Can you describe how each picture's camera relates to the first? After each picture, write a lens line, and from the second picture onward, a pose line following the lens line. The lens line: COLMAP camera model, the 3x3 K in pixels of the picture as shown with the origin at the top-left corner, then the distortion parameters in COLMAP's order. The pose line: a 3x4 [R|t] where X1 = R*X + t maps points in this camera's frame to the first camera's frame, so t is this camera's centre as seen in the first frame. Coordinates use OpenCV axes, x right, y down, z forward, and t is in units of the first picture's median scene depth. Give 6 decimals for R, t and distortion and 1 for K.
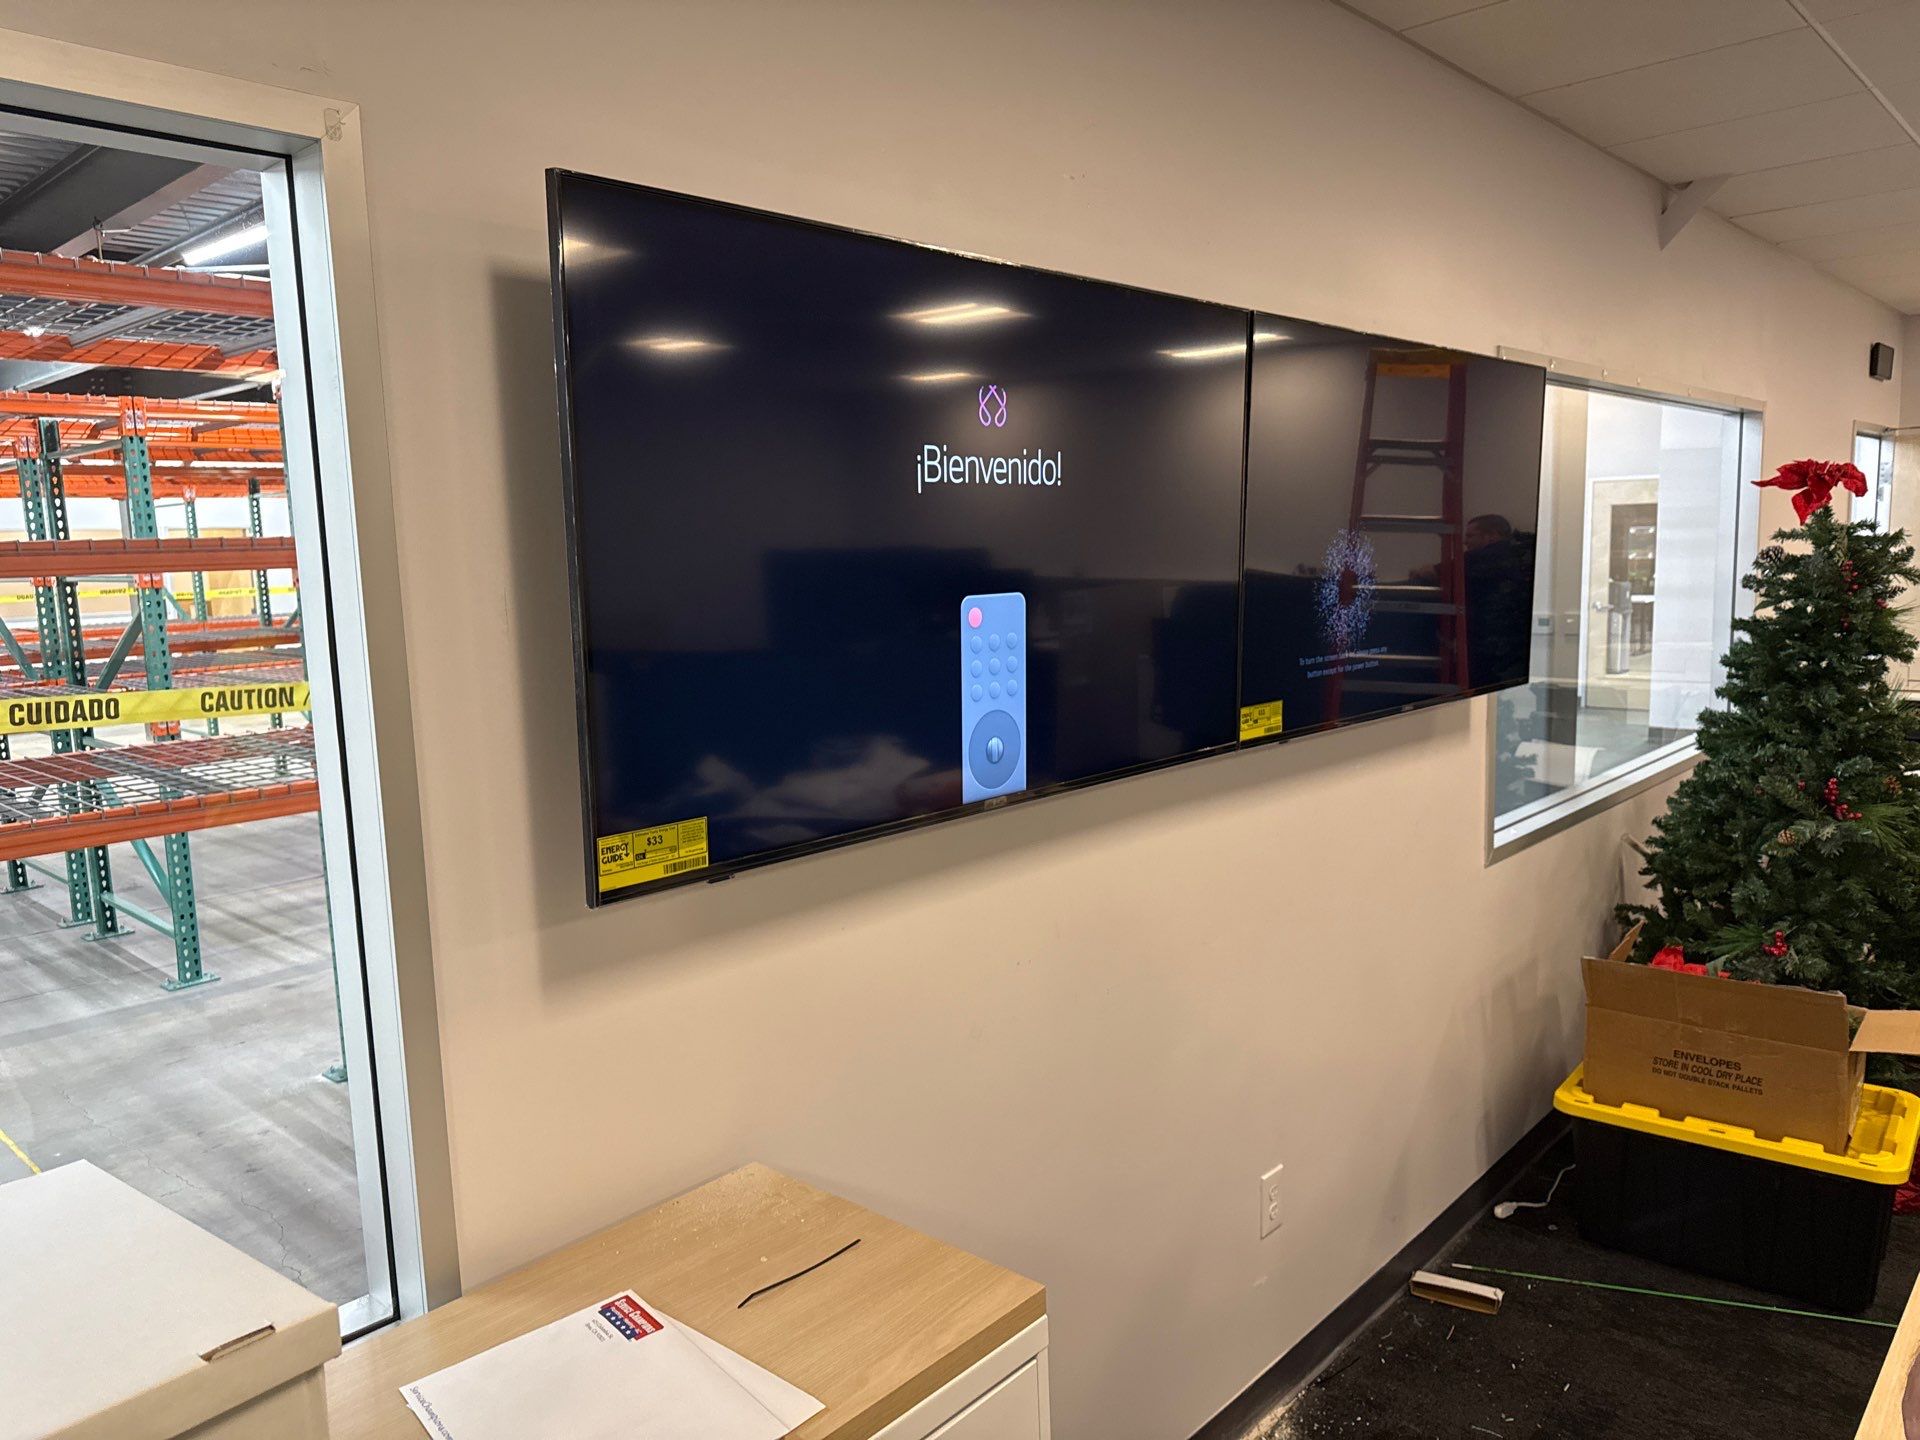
lens RADIAL K [[1384.0, 0, 960.0], [0, 1384.0, 720.0], [0, 0, 1]] dist [0.006685, -0.028777]
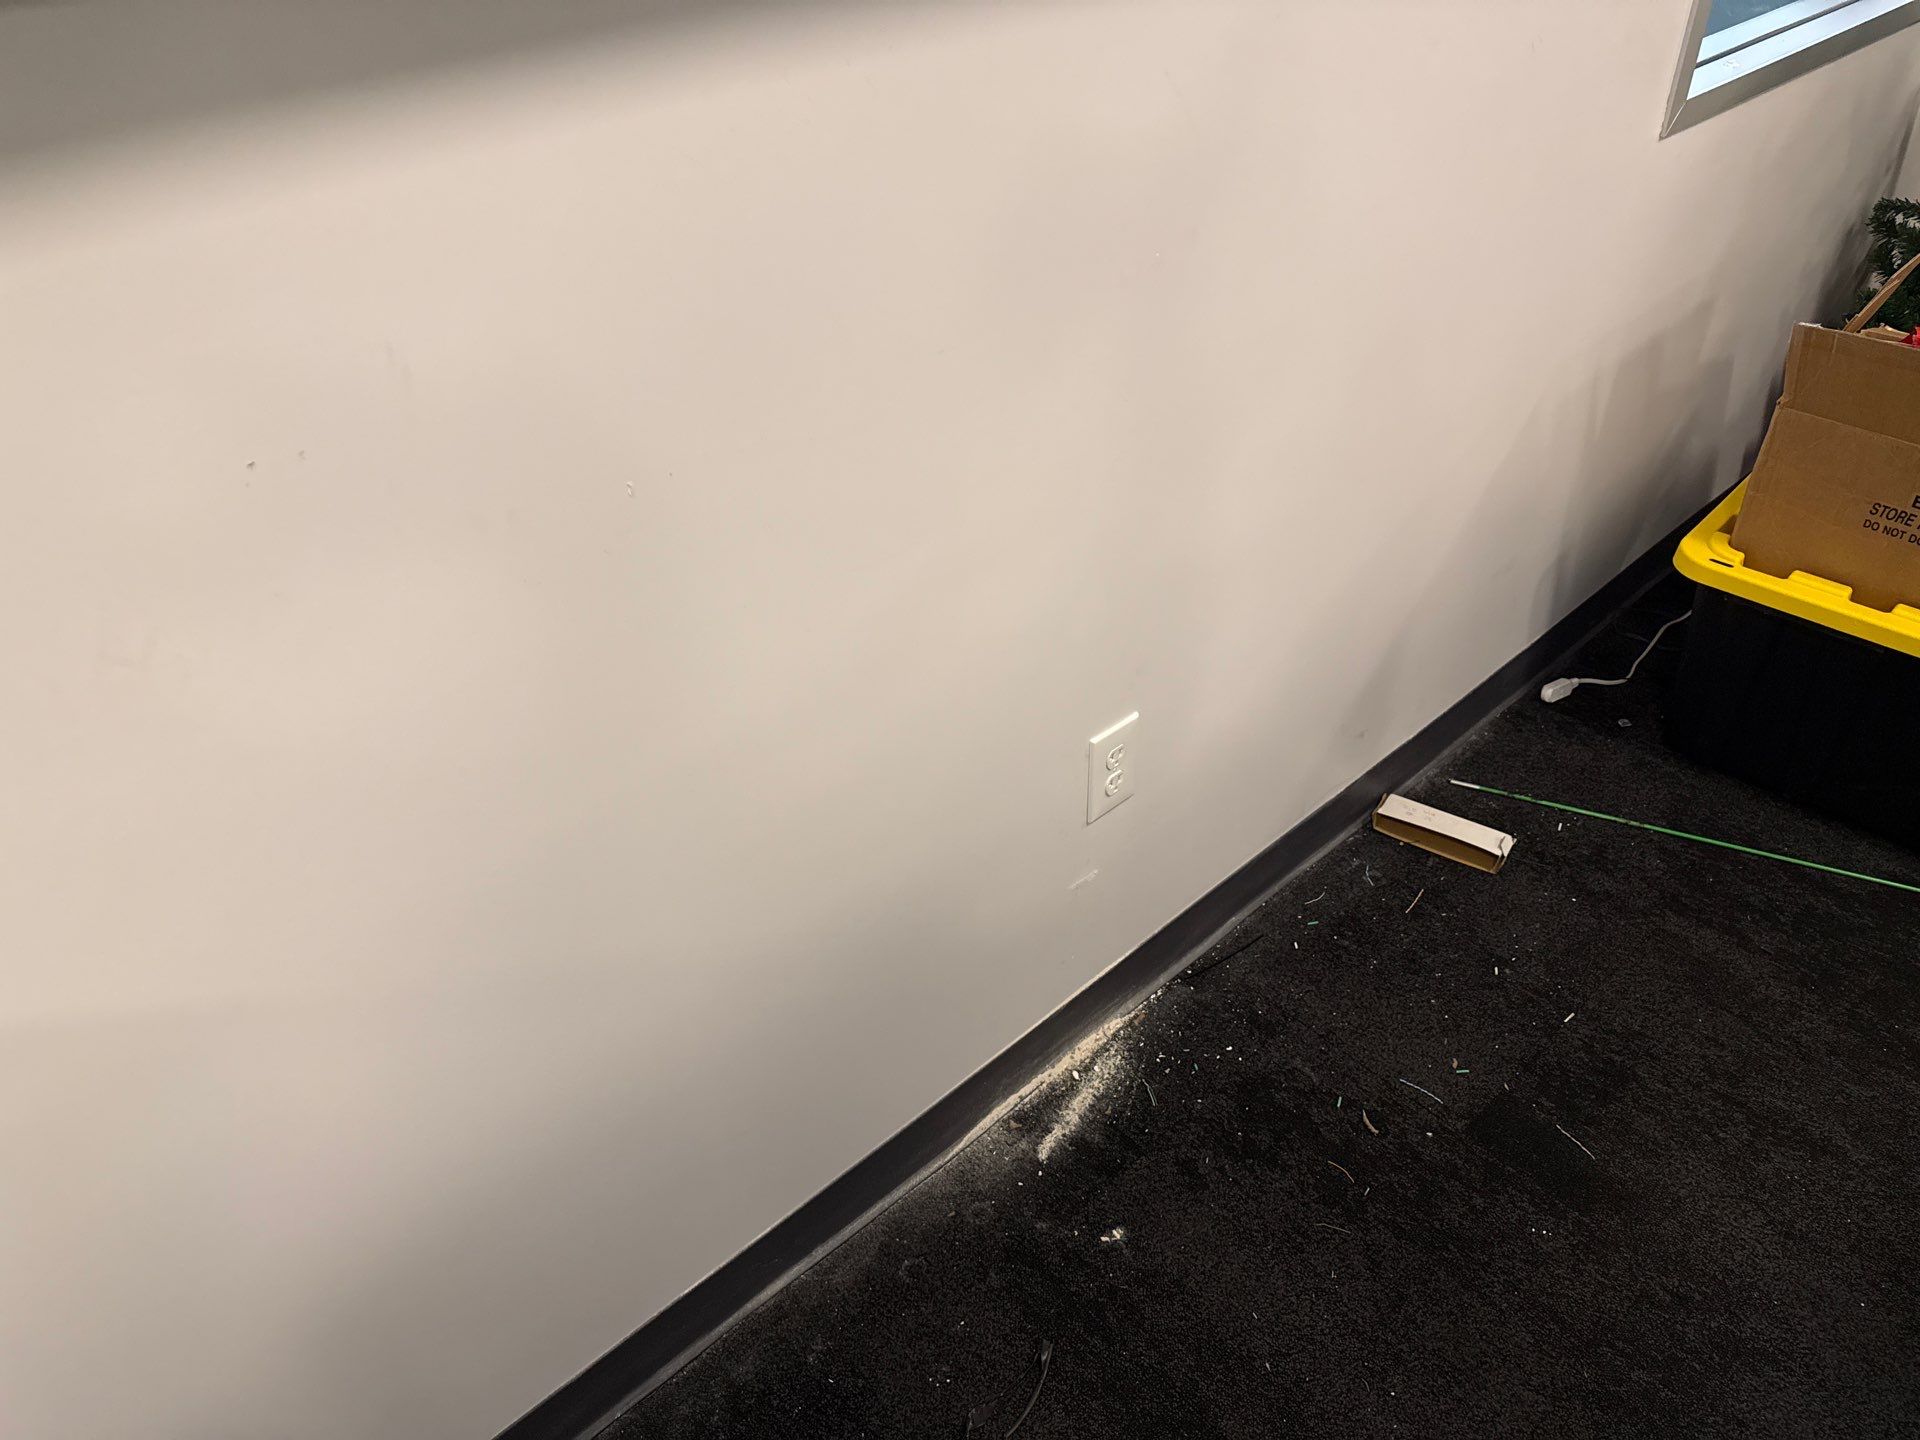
lens RADIAL K [[1384.0, 0, 960.0], [0, 1384.0, 720.0], [0, 0, 1]] dist [0.006685, -0.028777]
pose [[0.995451, 0.051379, -0.080233, 0.177463], [-0.002555, 0.856219, 0.516607, 0.025893], [0.095240, -0.514052, 0.852455, 0.436099]]
